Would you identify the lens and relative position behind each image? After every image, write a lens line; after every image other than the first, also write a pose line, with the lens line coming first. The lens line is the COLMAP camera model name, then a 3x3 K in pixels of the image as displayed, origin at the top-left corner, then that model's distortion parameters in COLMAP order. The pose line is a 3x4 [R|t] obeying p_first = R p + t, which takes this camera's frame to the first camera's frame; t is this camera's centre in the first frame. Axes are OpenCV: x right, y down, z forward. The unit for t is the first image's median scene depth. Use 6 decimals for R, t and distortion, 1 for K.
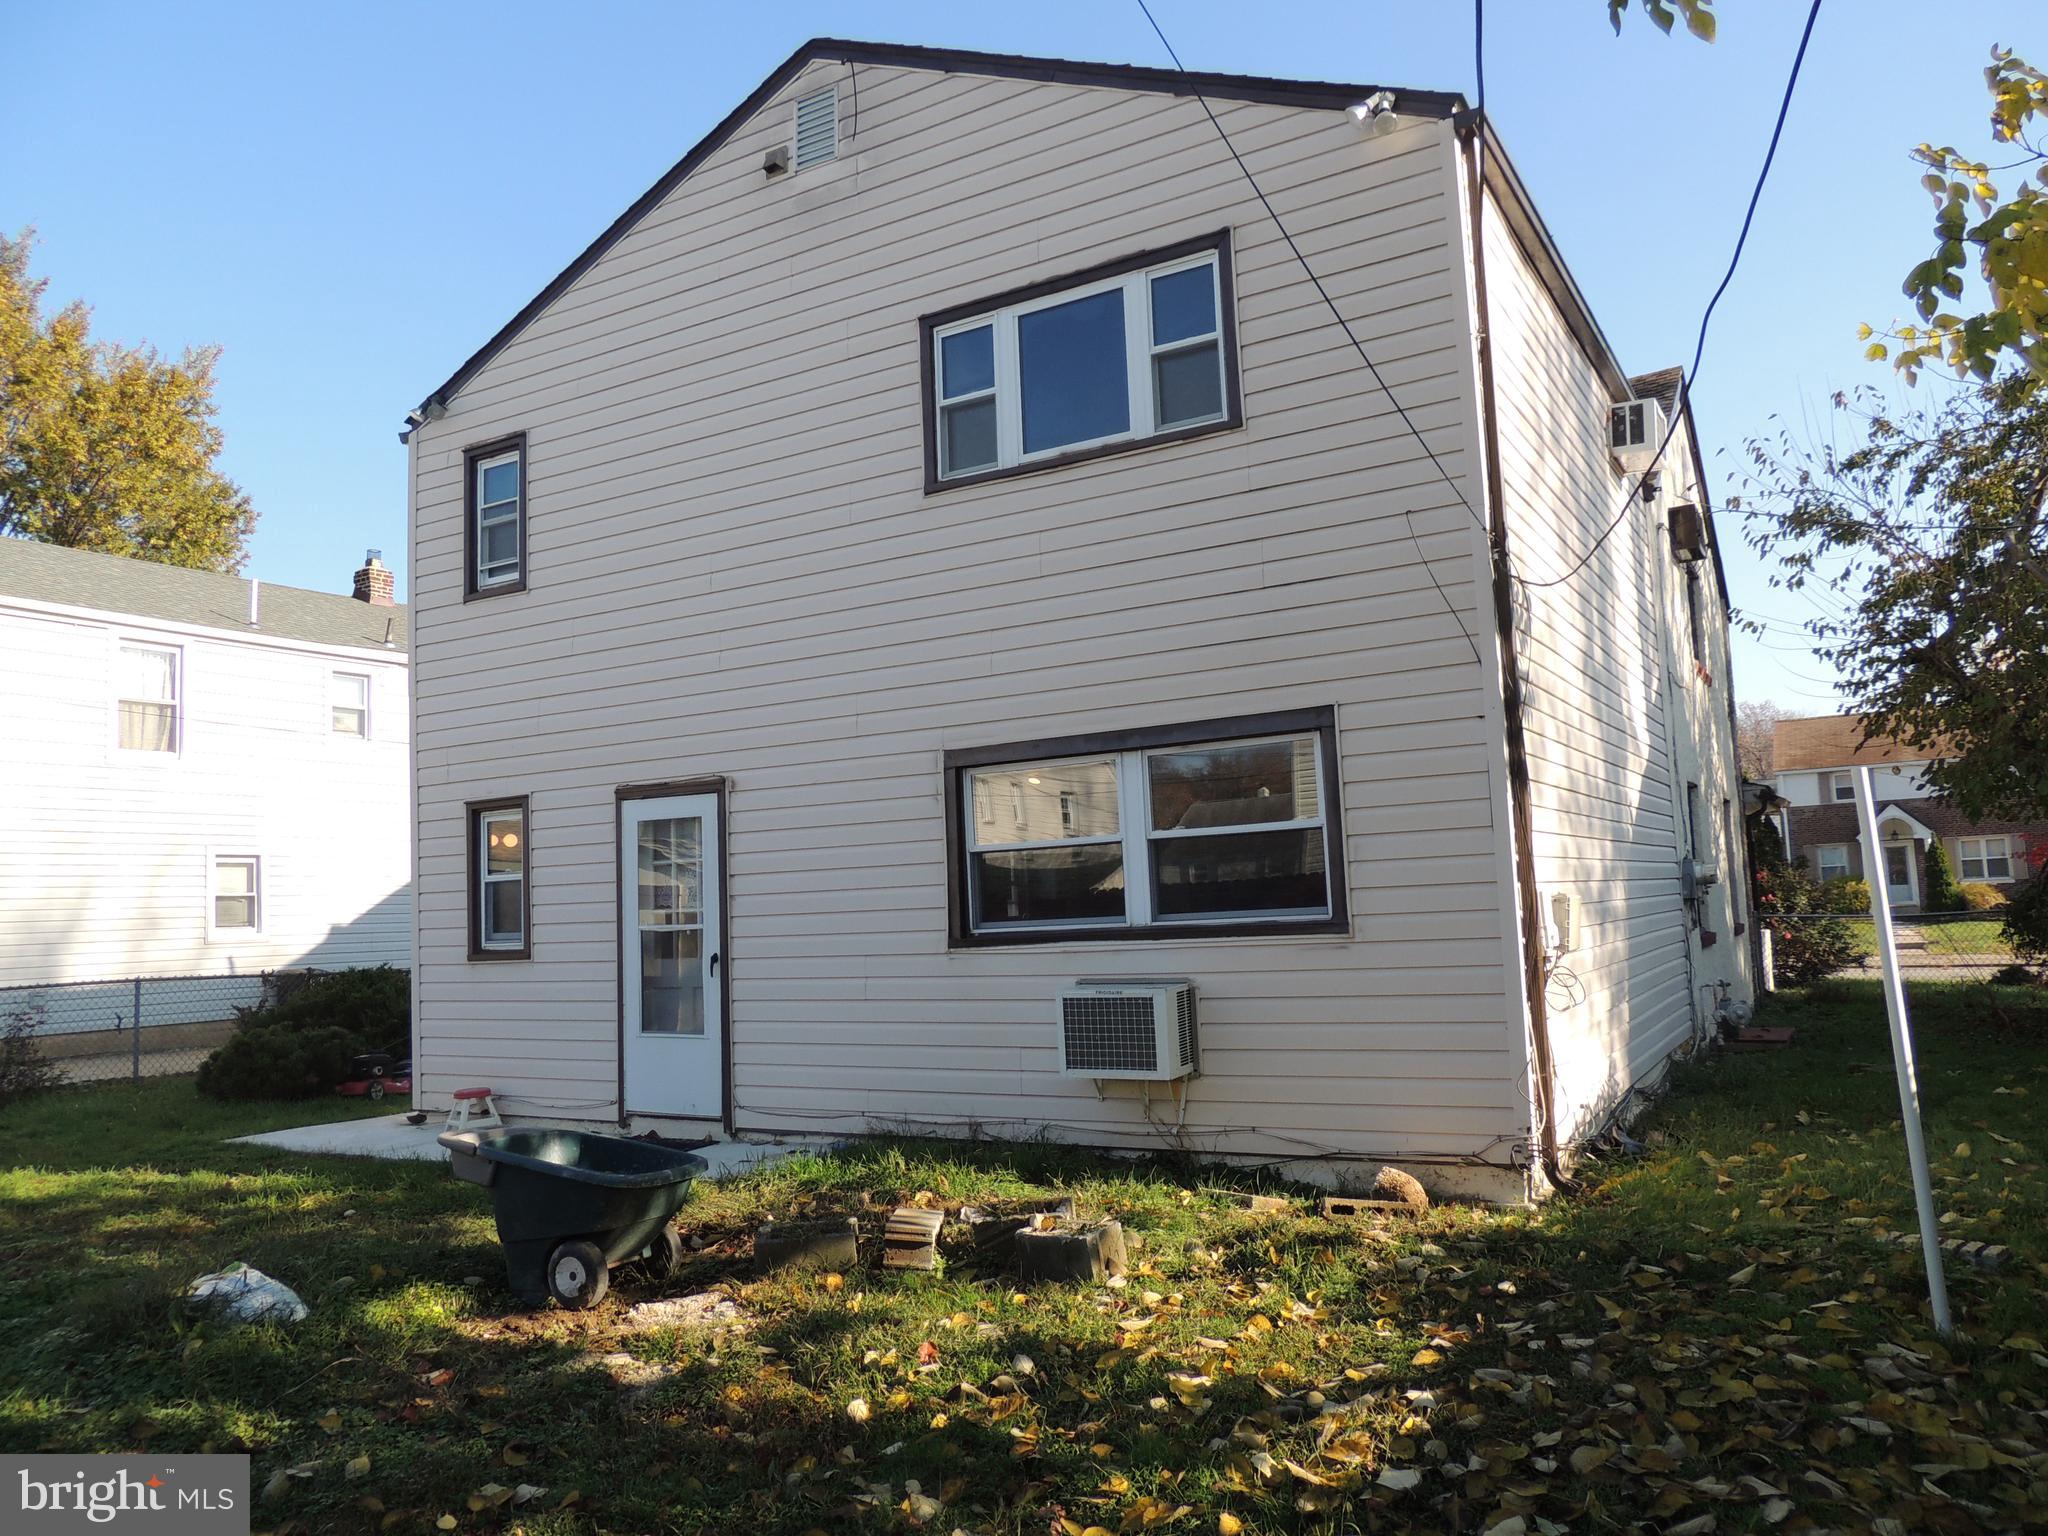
lens RADIAL K [[1454.8, 0, 1031.7], [0, 1454.8, 774.5], [0, 0, 1]] dist [-0.021467, 0.000100]
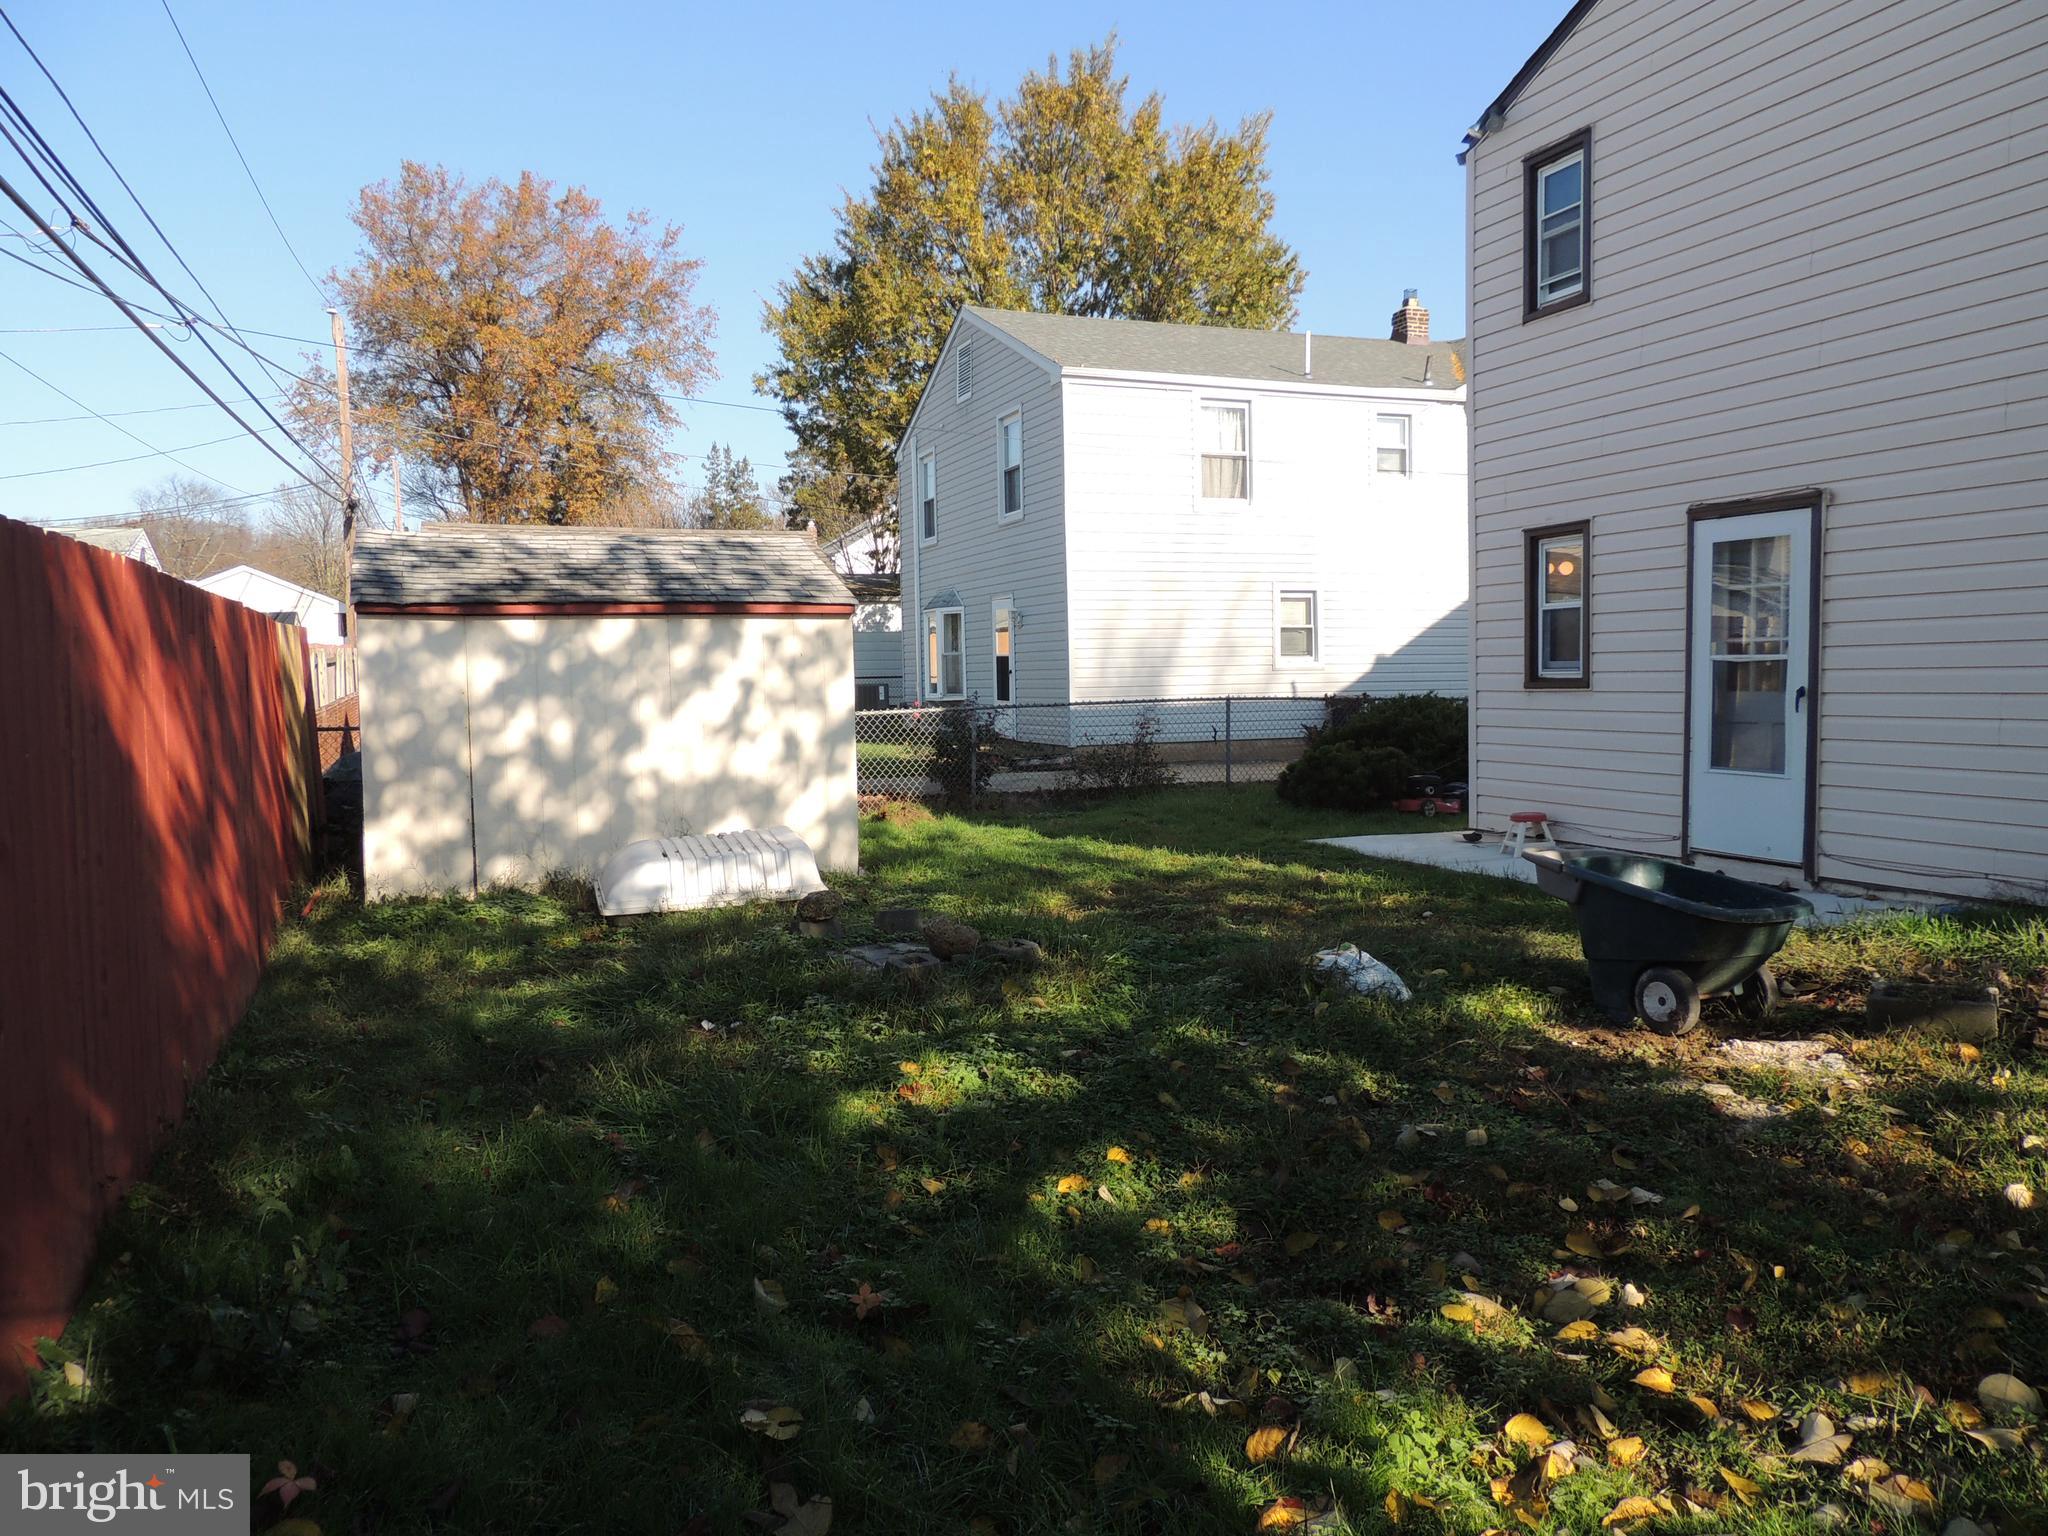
lens RADIAL K [[1454.8, 0, 1031.7], [0, 1454.8, 774.5], [0, 0, 1]] dist [-0.021467, 0.000100]
pose [[0.784319, 0.067316, -0.616695, -0.034736], [0.043791, 0.985608, 0.163278, 0.008344], [0.618810, -0.155068, 0.770083, -0.003492]]
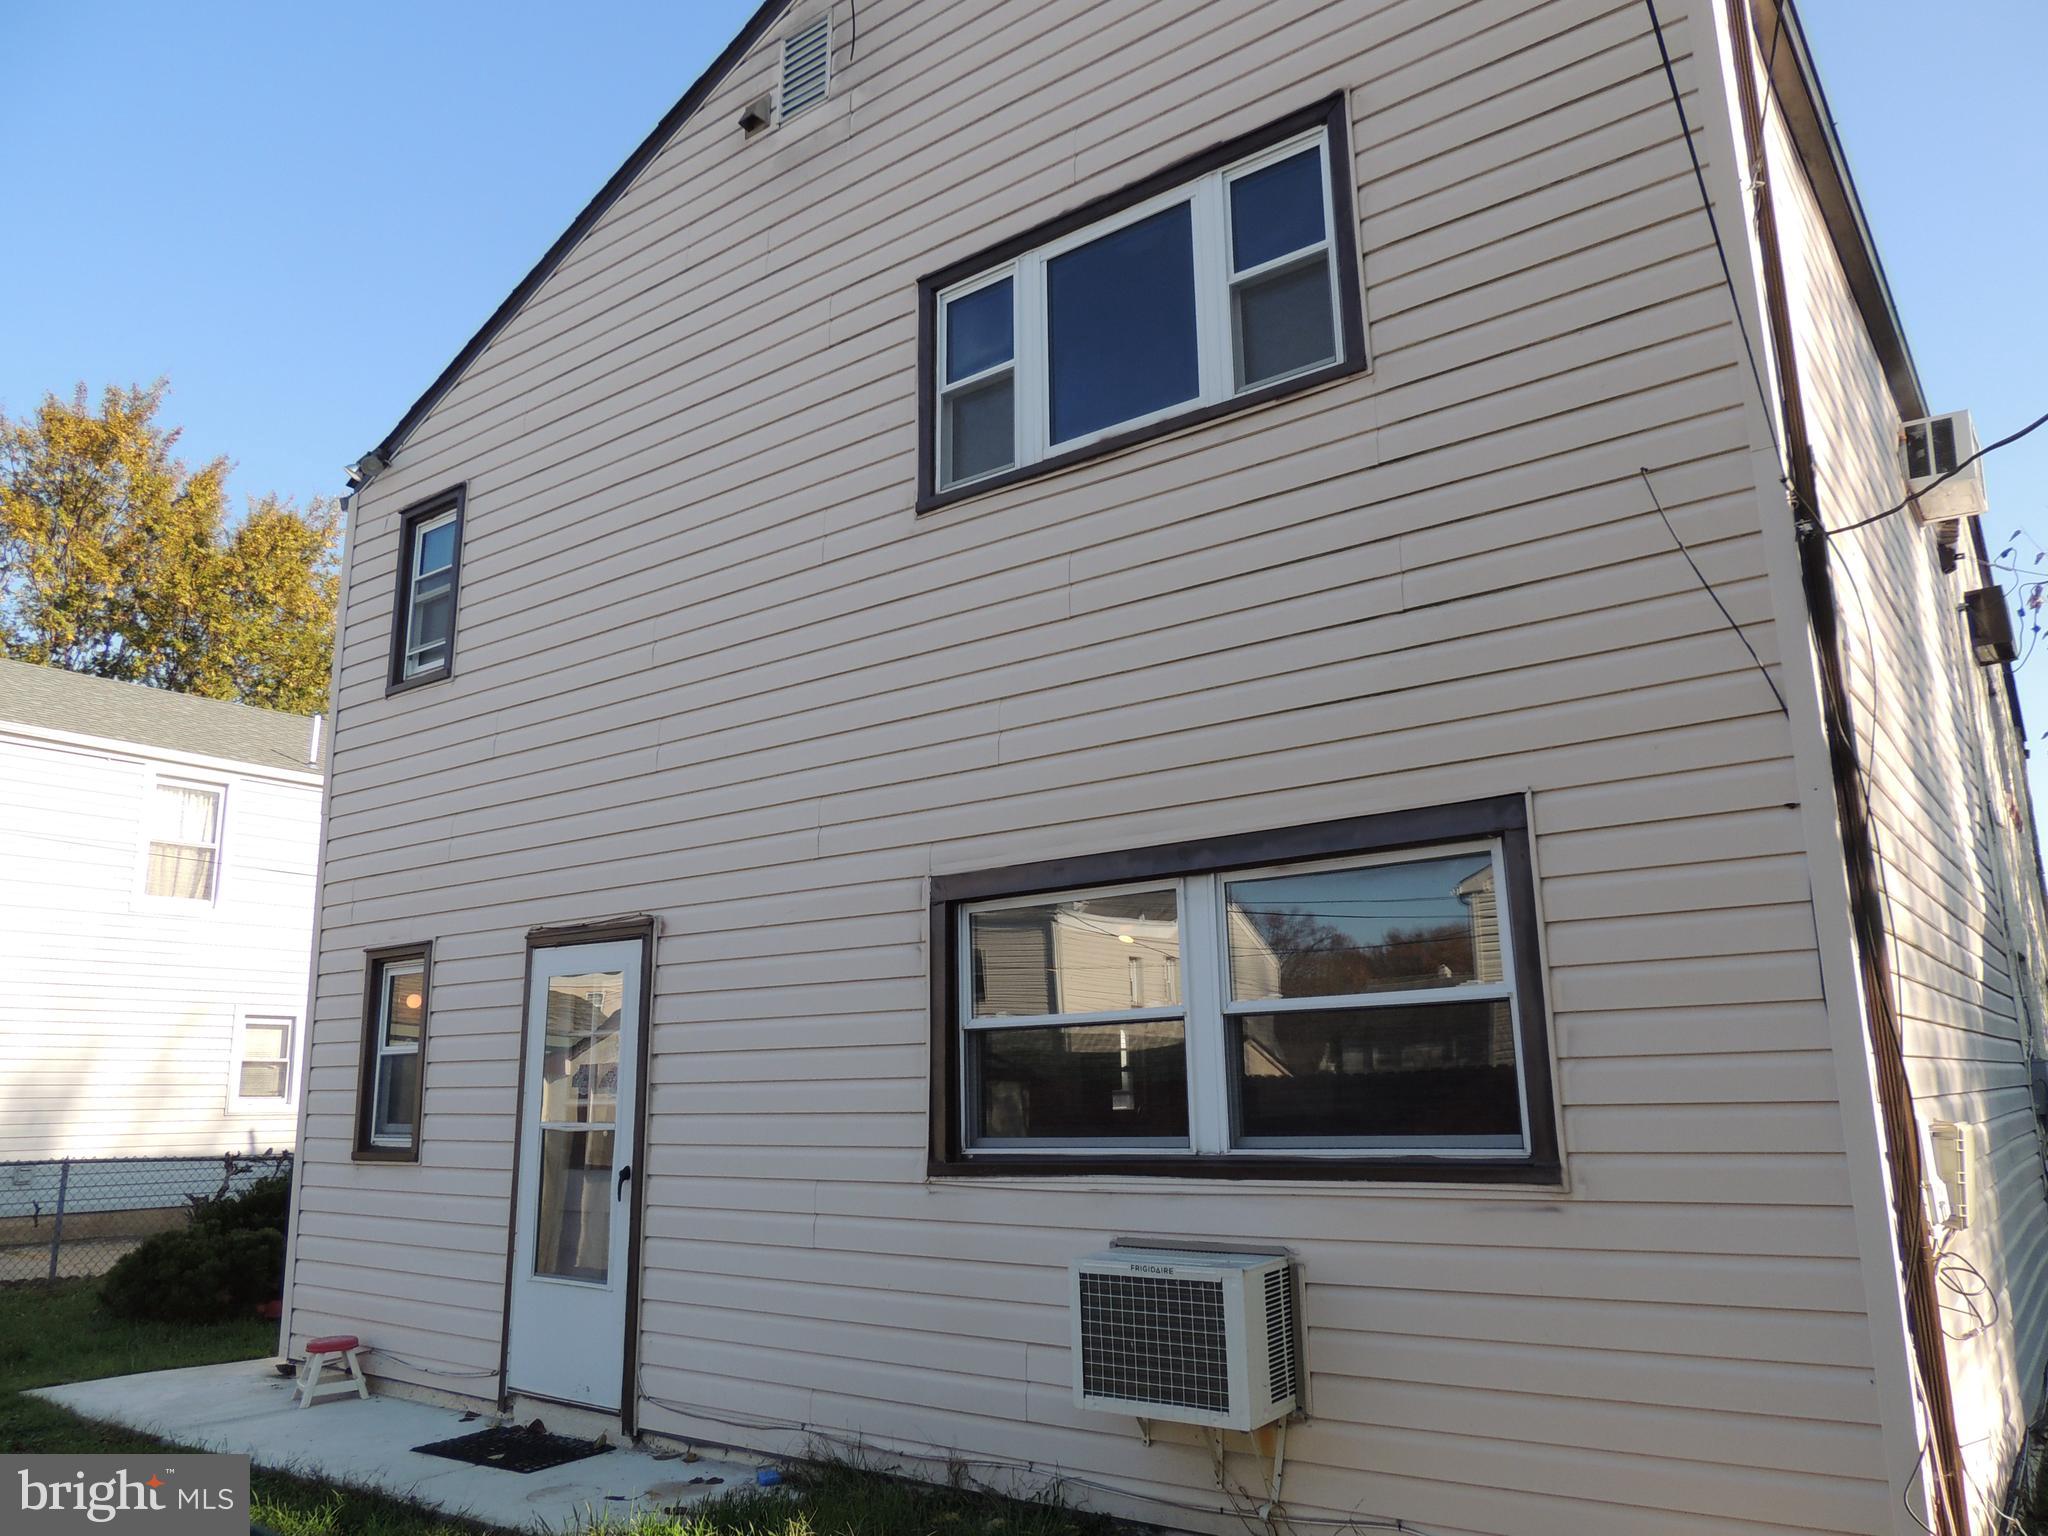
lens RADIAL K [[1475.4, 0, 1024.0], [0, 1475.4, 768.0], [0, 0, 1]] dist [-0.020375, -0.002225]
pose [[0.992954, 0.000036, -0.118501, 0.059332], [-0.014607, 0.992411, -0.122096, 0.015421], [0.117597, 0.122966, 0.985419, 0.298759]]
